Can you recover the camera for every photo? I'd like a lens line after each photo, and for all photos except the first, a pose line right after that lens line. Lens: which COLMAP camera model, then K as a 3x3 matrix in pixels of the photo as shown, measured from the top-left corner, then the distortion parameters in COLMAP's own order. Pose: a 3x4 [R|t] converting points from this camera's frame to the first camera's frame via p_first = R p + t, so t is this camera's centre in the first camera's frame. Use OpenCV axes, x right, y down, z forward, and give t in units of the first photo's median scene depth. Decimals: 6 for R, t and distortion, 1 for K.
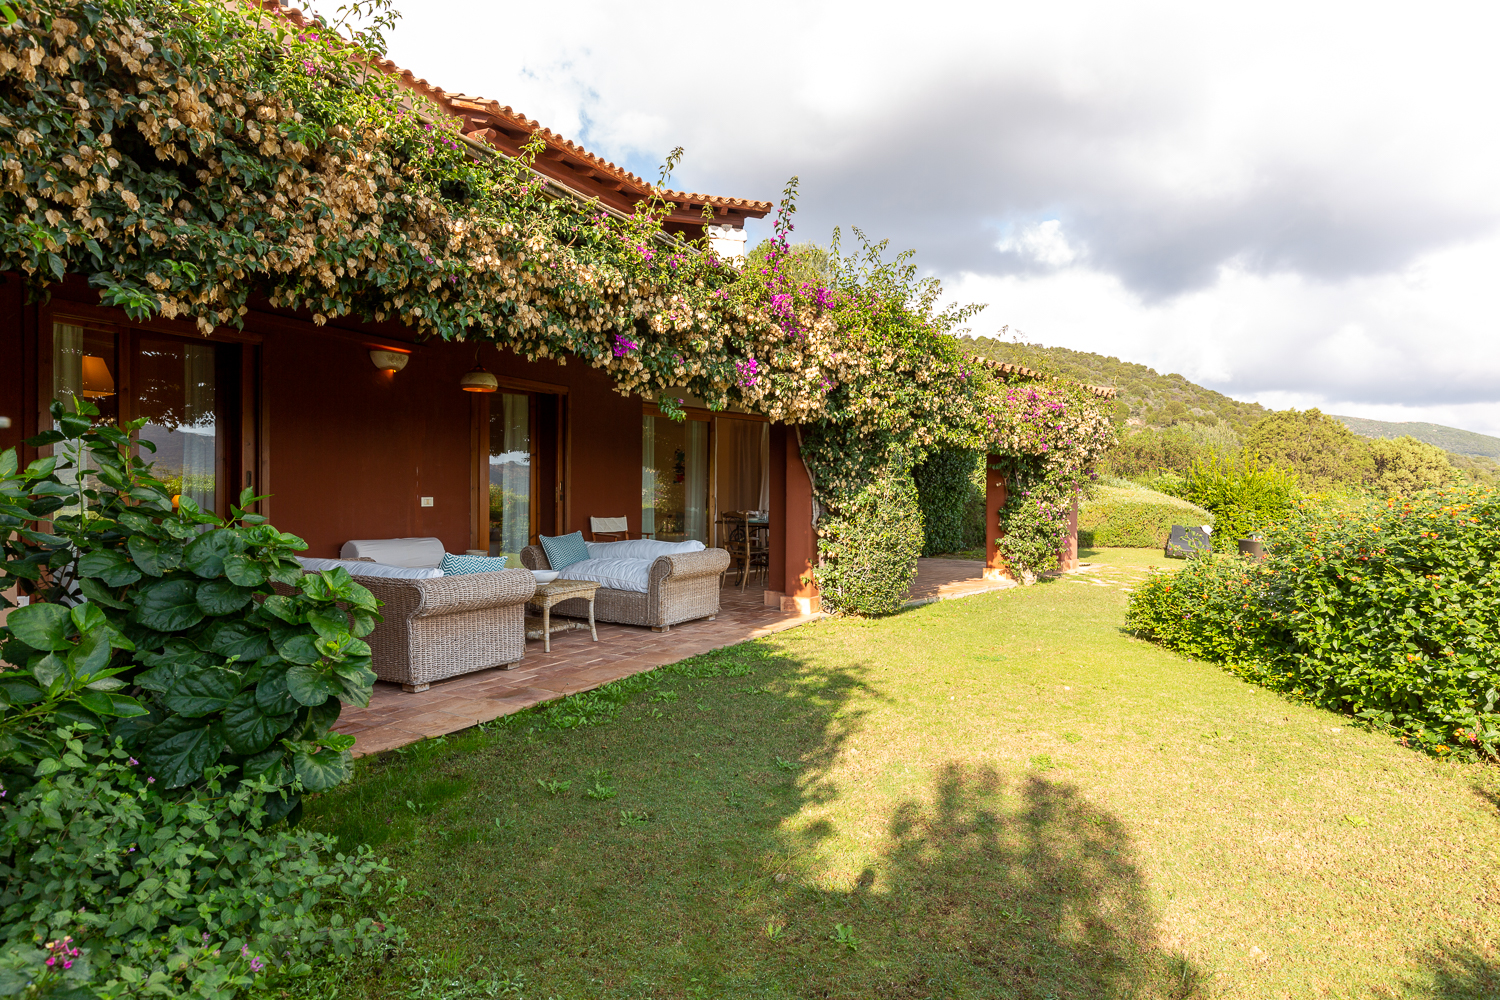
lens RADIAL K [[789.2, 0, 758.4], [0, 789.2, 499.6], [0, 0, 1]] dist [0.004100, -0.000861]
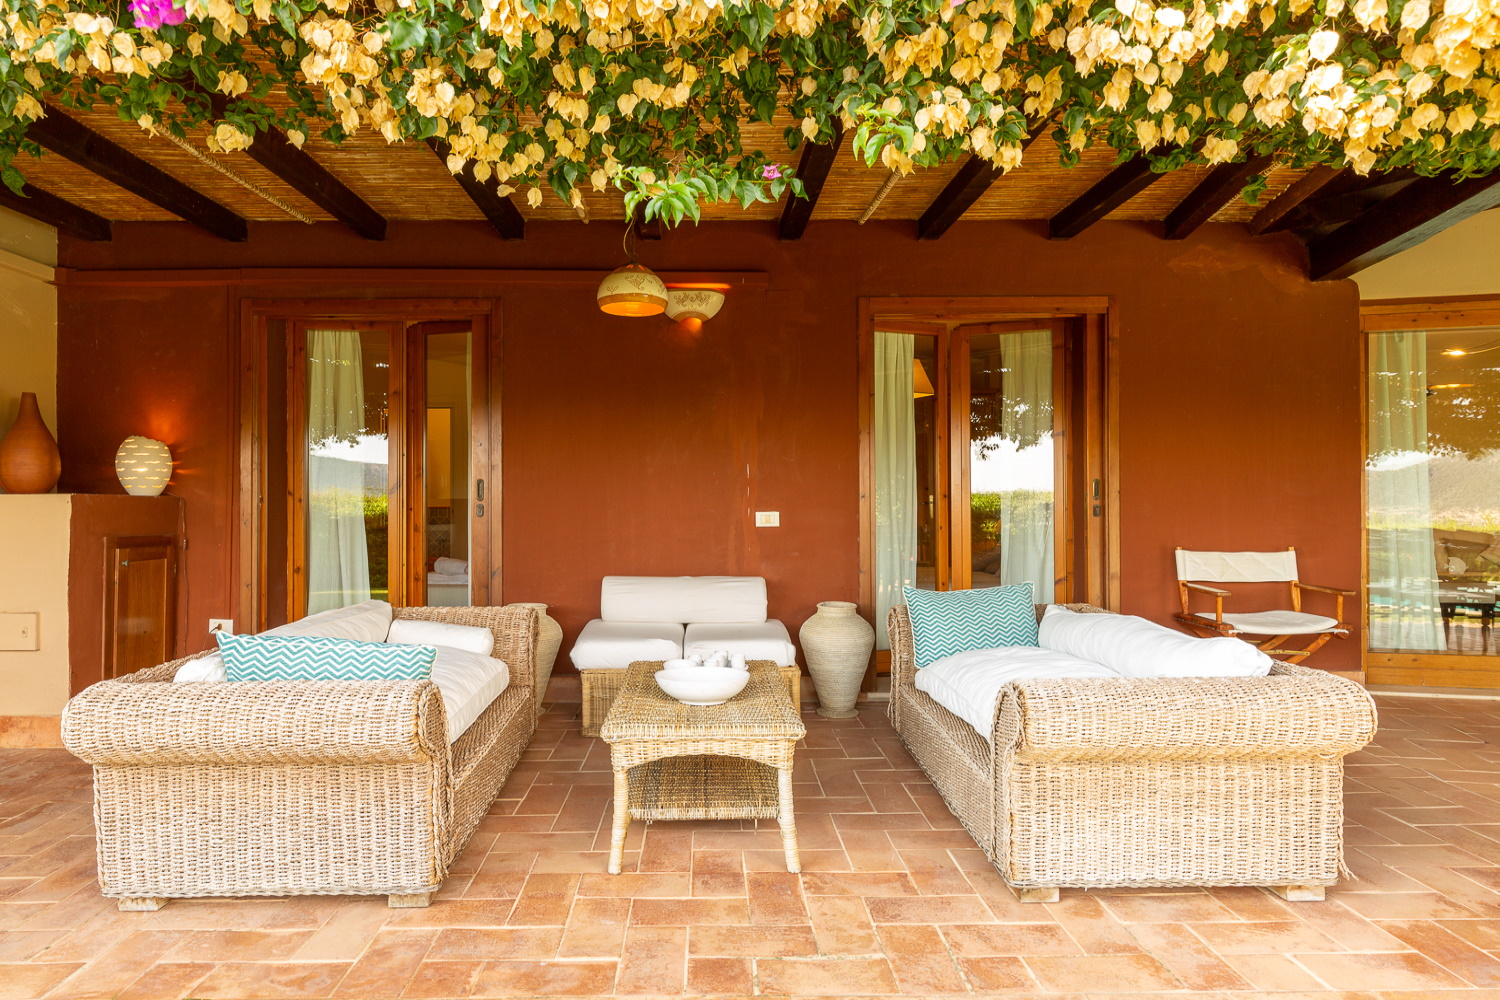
lens RADIAL K [[789.2, 0, 758.4], [0, 789.2, 499.6], [0, 0, 1]] dist [0.004100, -0.000861]
pose [[0.475381, -0.008703, -0.879737, 0.131252], [0.002748, 0.999961, -0.008407, -0.007955], [0.879776, 0.001579, 0.475386, 0.717764]]
